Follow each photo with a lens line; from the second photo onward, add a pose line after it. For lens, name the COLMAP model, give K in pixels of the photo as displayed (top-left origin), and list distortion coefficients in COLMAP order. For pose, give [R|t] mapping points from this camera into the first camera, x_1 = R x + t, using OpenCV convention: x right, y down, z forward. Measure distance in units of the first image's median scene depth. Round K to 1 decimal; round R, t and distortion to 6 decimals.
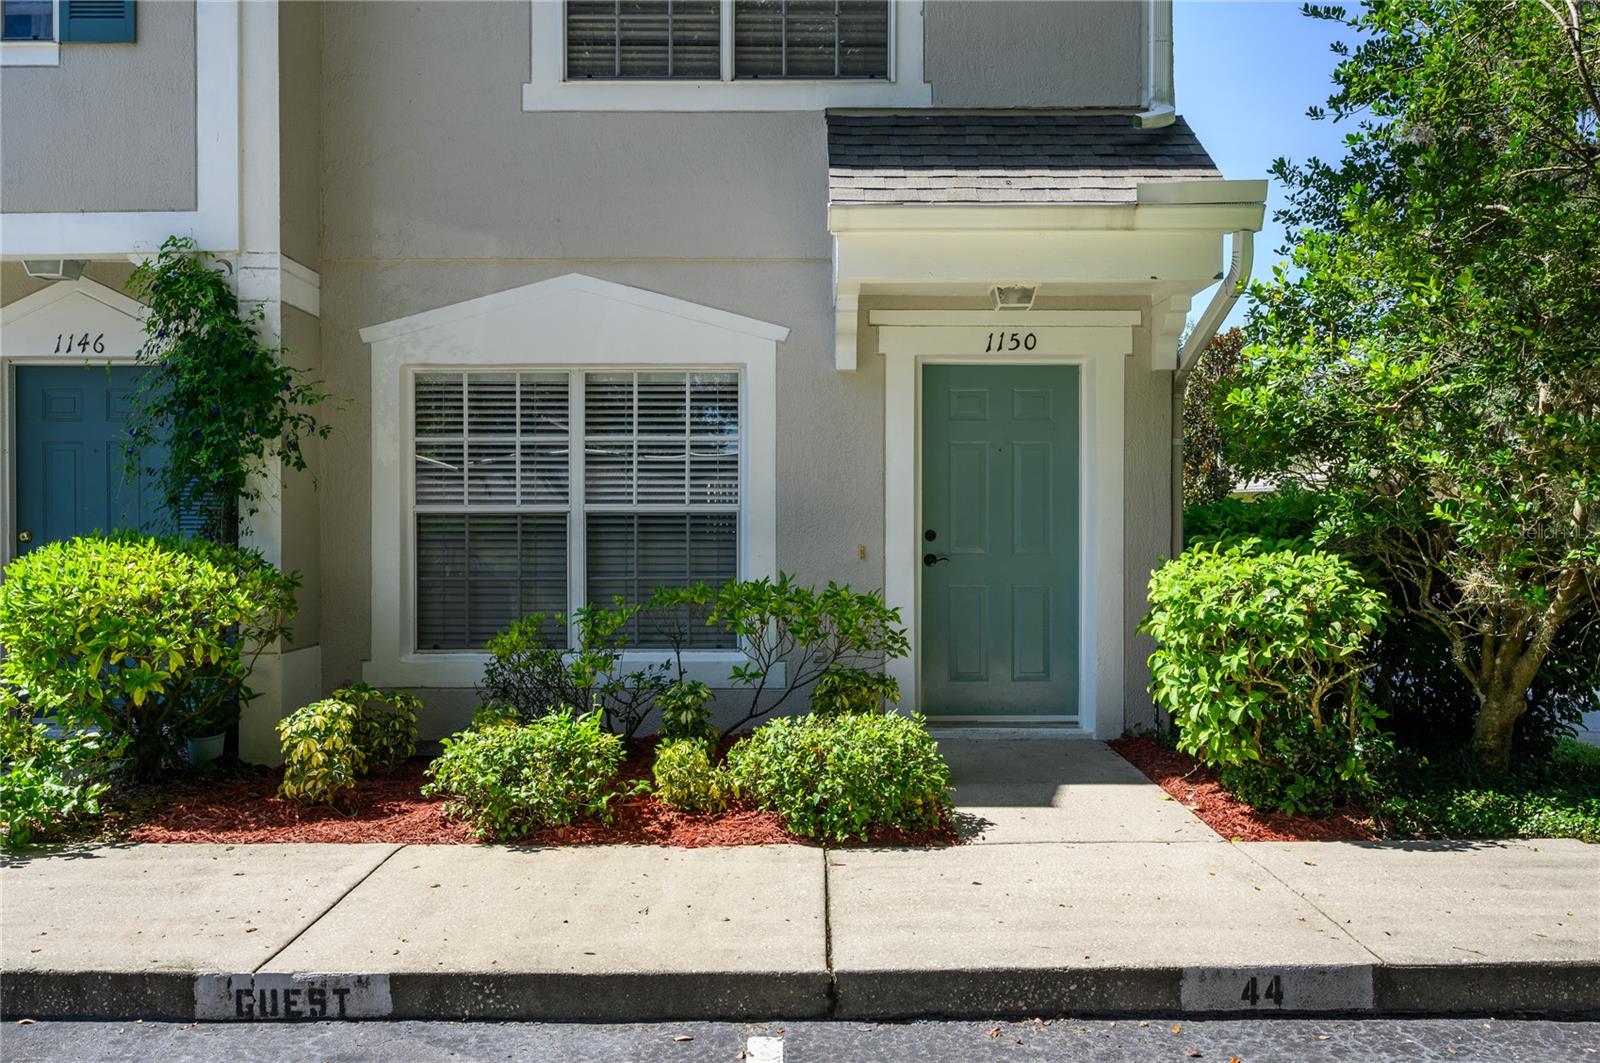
lens RADIAL K [[1430.0, 0, 823.0], [0, 1430.0, 541.3], [0, 0, 1]] dist [-0.004282, 0.007234]
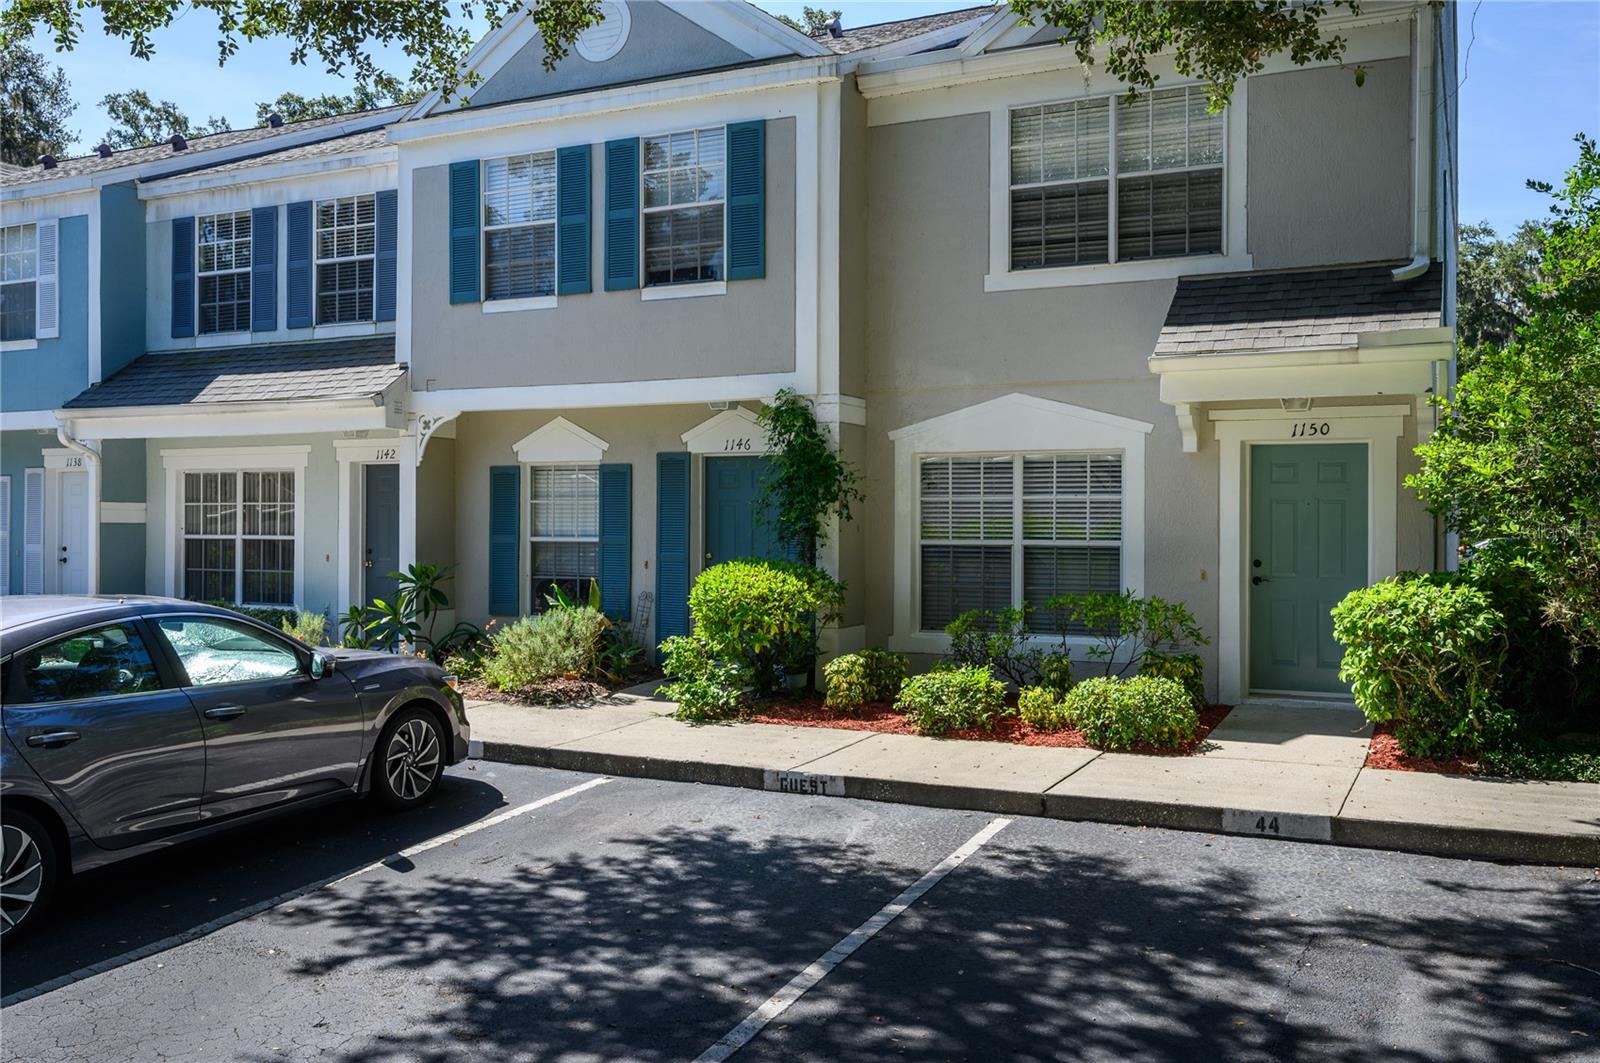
lens RADIAL K [[1430.0, 0, 823.0], [0, 1430.0, 541.3], [0, 0, 1]] dist [-0.004282, 0.007234]
pose [[0.902466, 0.010531, -0.430632, 0.349082], [-0.007477, 0.999933, 0.008783, -0.041702], [0.430696, -0.004707, 0.902485, -0.564339]]
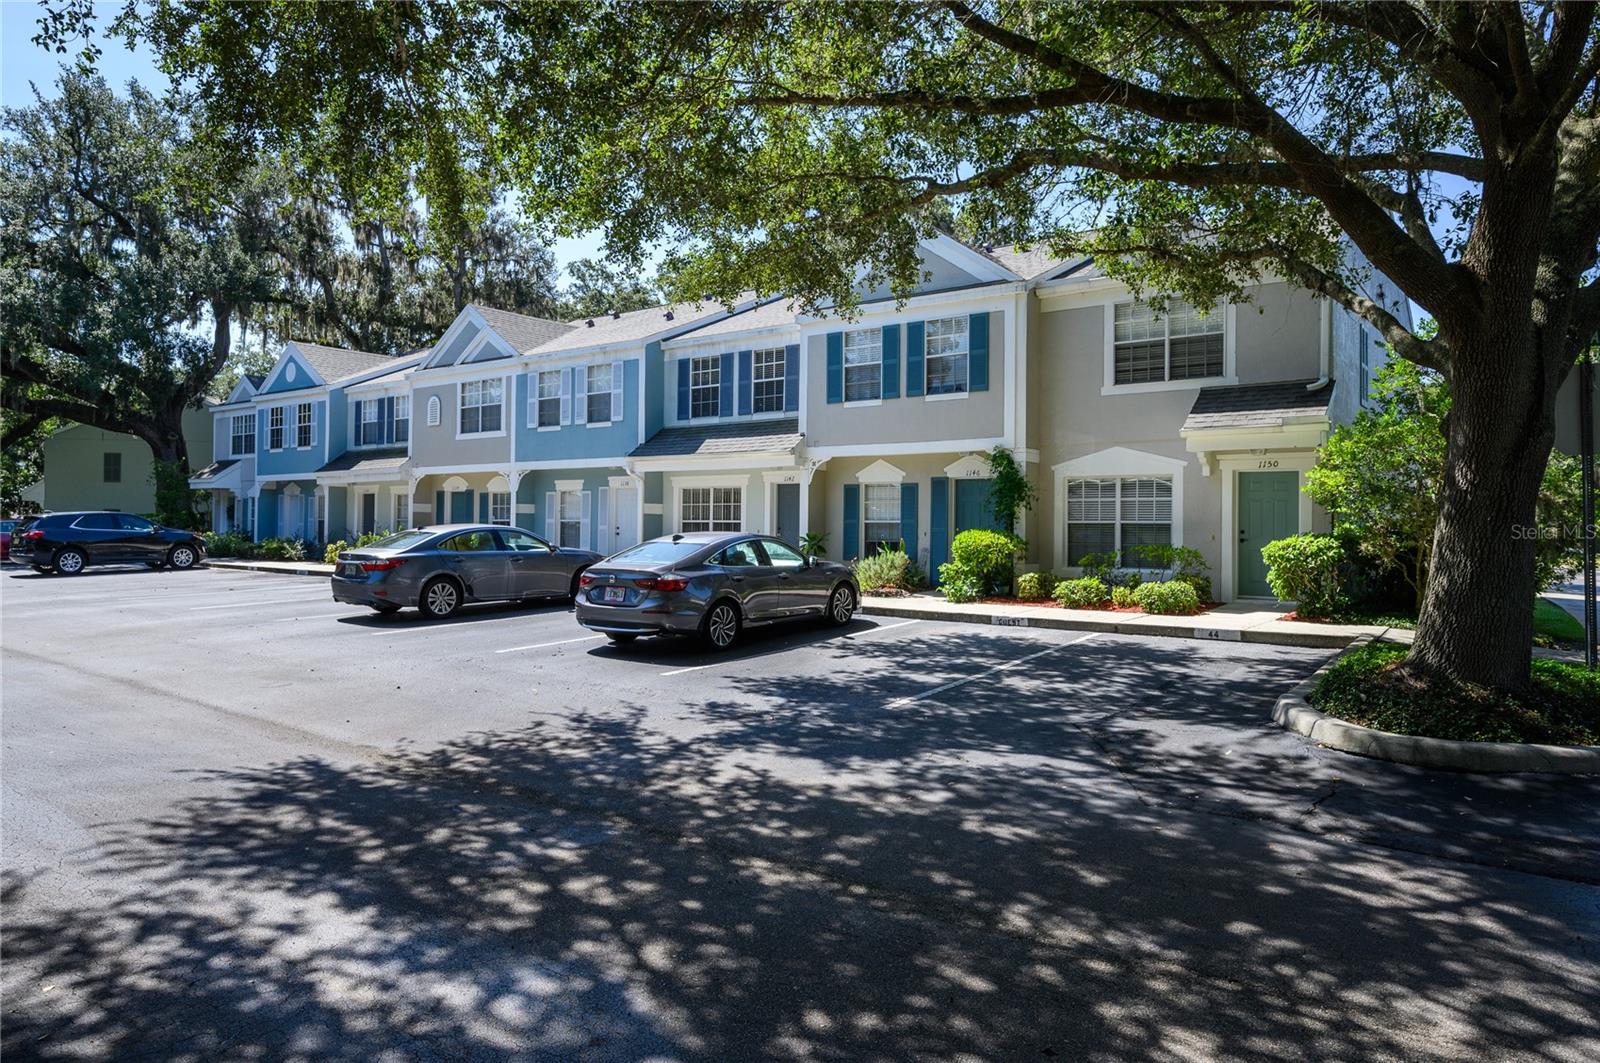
lens RADIAL K [[1085.5, 0, 788.9], [0, 1085.5, 525.4], [0, 0, 1]] dist [0.000231, -0.000119]
pose [[0.799021, 0.006418, -0.601269, 0.756810], [-0.014736, 0.999852, -0.008910, 0.017632], [0.601123, 0.015980, 0.798997, -1.465665]]
